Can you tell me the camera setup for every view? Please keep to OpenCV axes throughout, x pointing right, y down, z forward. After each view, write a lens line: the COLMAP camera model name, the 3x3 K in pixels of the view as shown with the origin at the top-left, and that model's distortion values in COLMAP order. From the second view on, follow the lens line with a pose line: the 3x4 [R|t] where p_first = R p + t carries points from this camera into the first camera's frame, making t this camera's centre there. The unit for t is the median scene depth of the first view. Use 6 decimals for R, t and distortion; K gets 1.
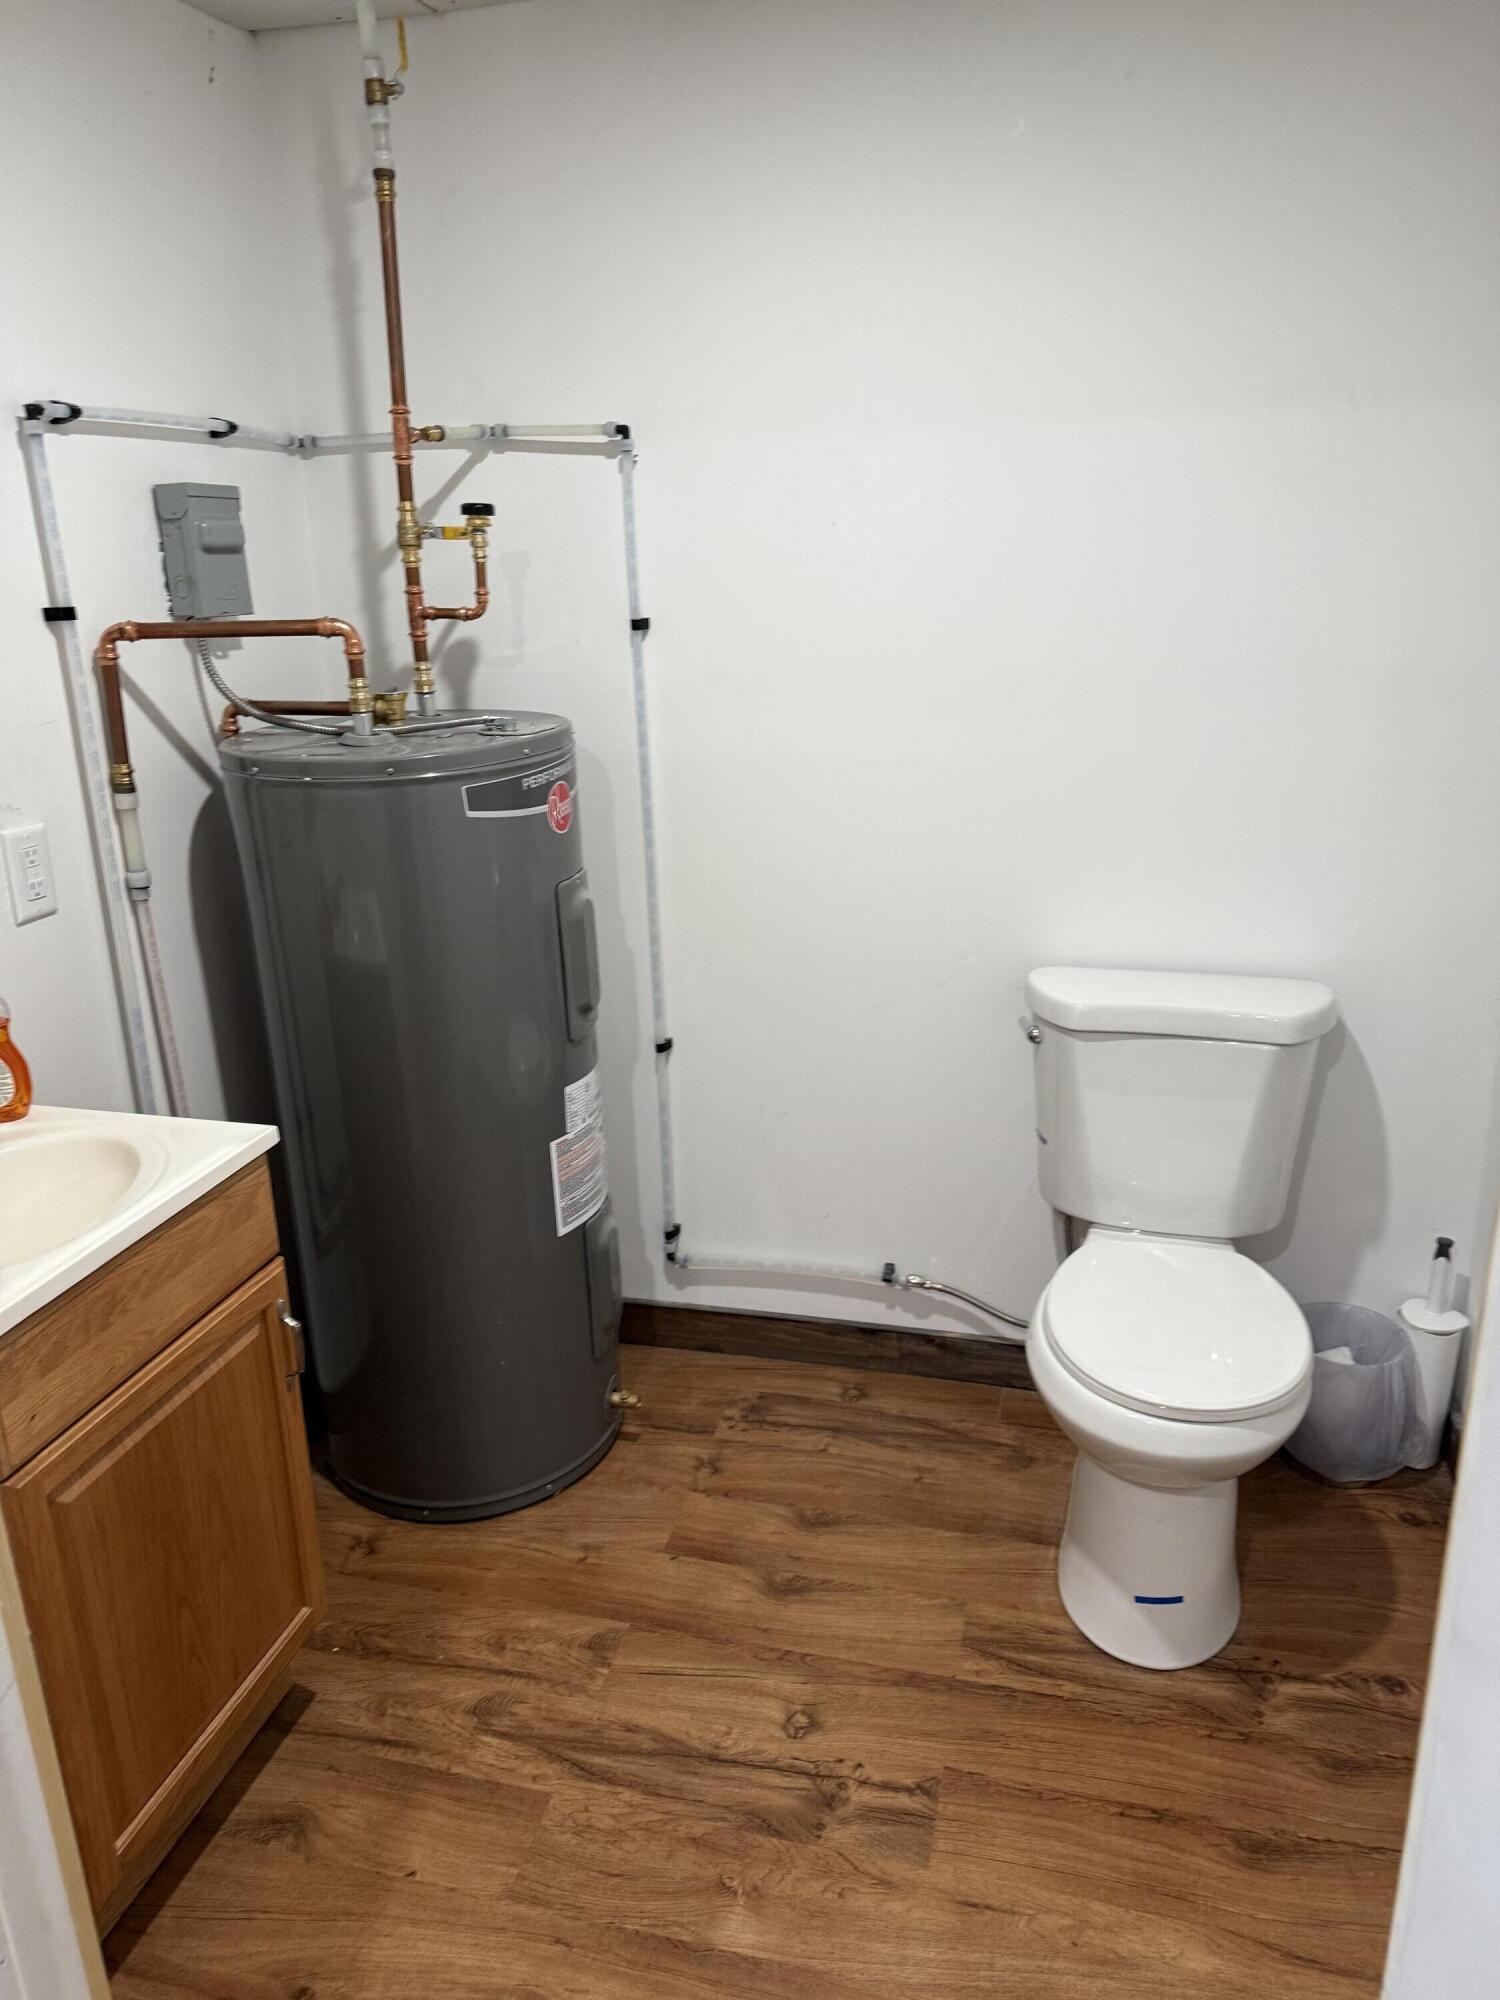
lens RADIAL K [[1426.5, 0, 743.7], [0, 1426.5, 972.0], [0, 0, 1]] dist [0.062769, -0.094654]
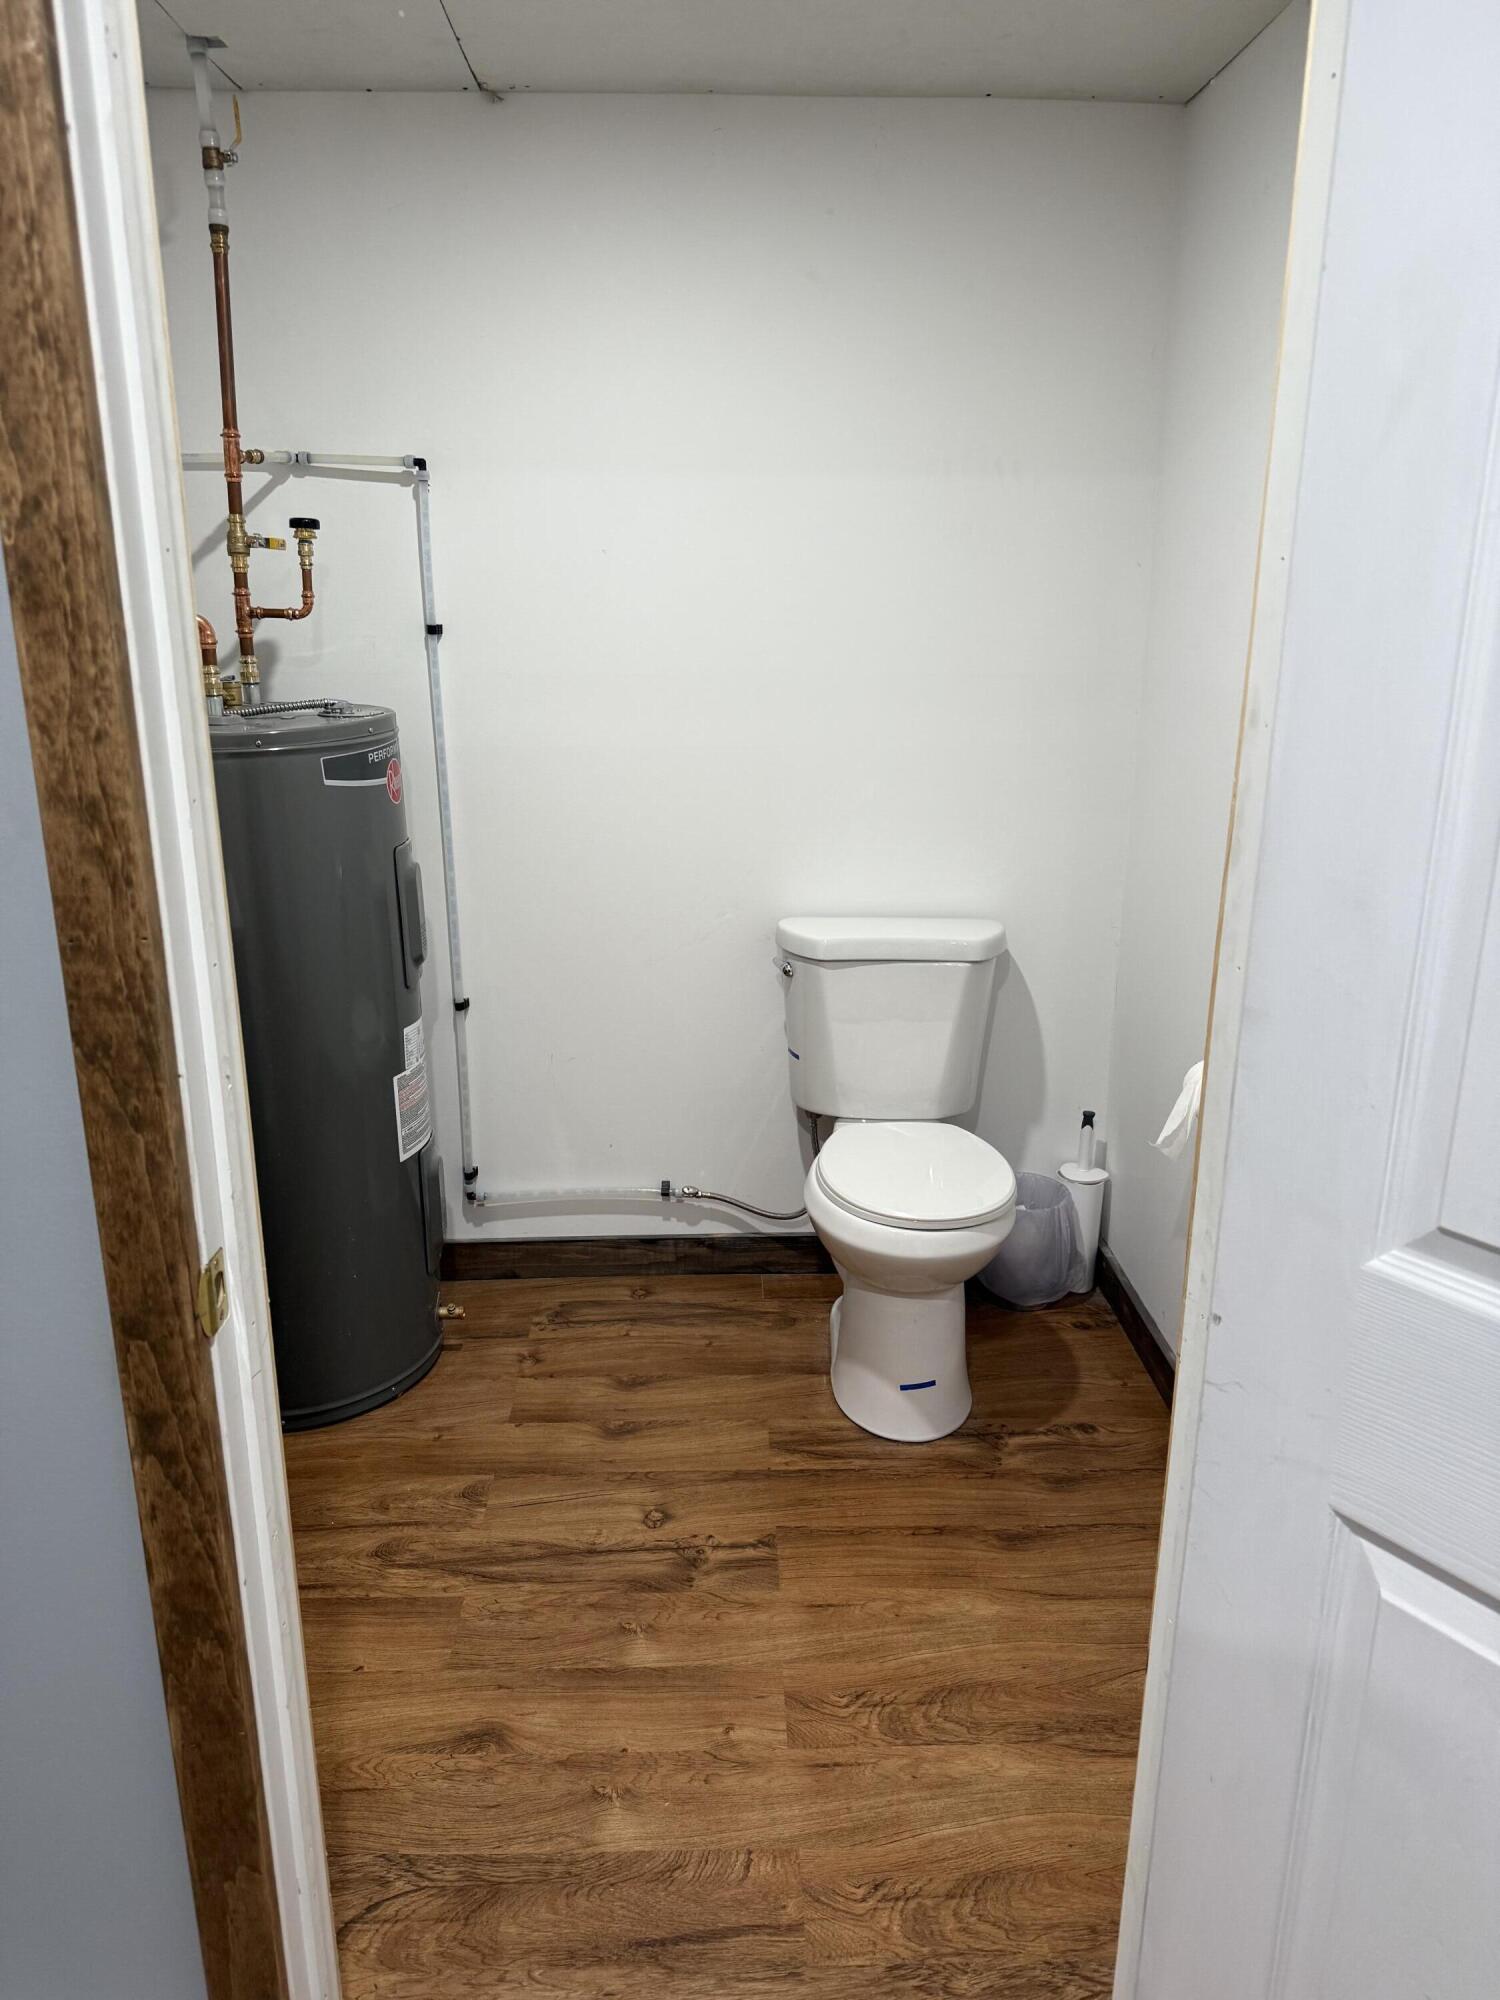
lens RADIAL K [[1418.2, 0, 750.0], [0, 1418.2, 1000.0], [0, 0, 1]] dist [0.065298, -0.098152]
pose [[0.960397, -0.049390, 0.274222, -0.179636], [0.056222, 0.998272, -0.017108, 0.099243], [-0.272903, 0.031848, 0.961514, -0.186245]]
